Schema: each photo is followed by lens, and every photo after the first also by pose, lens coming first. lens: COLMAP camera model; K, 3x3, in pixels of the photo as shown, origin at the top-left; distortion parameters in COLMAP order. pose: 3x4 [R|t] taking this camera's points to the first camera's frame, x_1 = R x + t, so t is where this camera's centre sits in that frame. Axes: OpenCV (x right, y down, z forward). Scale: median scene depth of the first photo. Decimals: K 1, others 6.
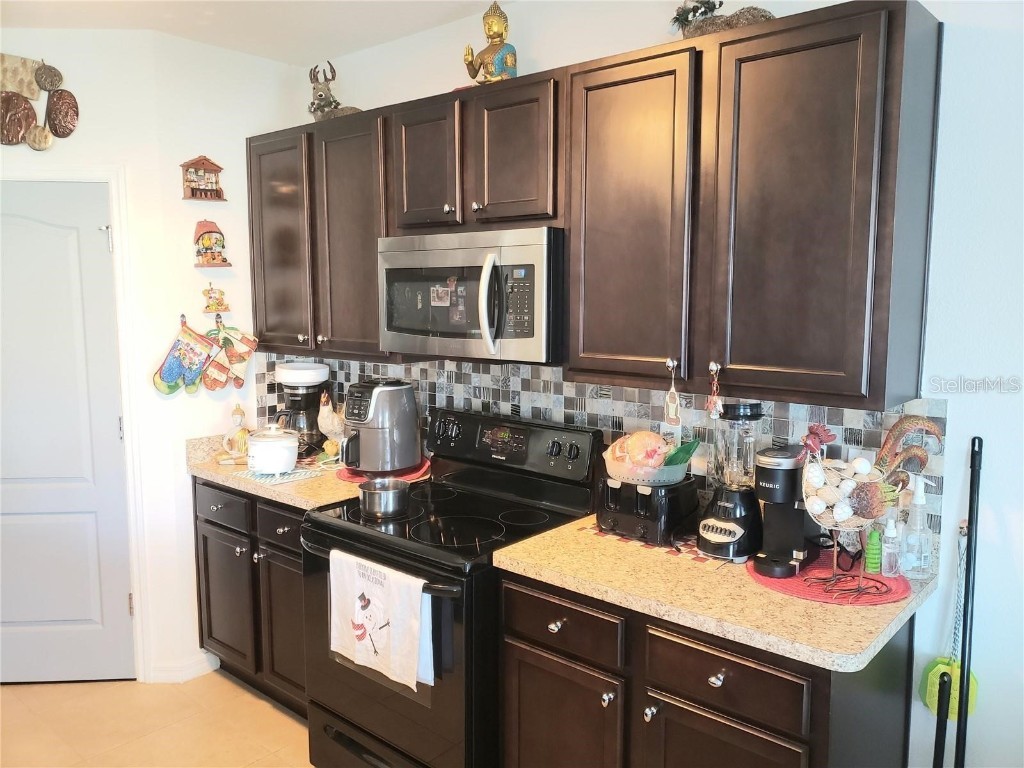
lens RADIAL K [[814.9, 0, 492.5], [0, 814.9, 361.3], [0, 0, 1]] dist [0.107736, -0.112012]
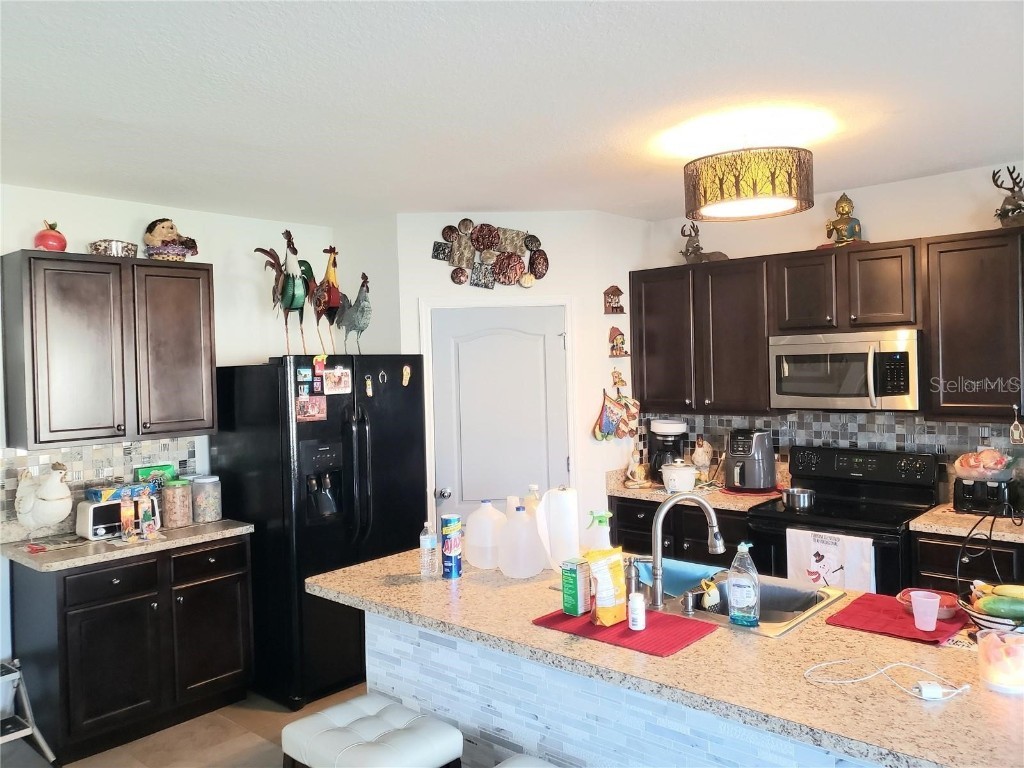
lens RADIAL K [[814.9, 0, 492.5], [0, 814.9, 361.3], [0, 0, 1]] dist [0.107736, -0.112012]
pose [[0.999672, -0.025476, 0.002596, -0.645932], [0.025607, 0.995428, -0.092014, 0.029453], [-0.000240, 0.092051, 0.995754, -0.558326]]
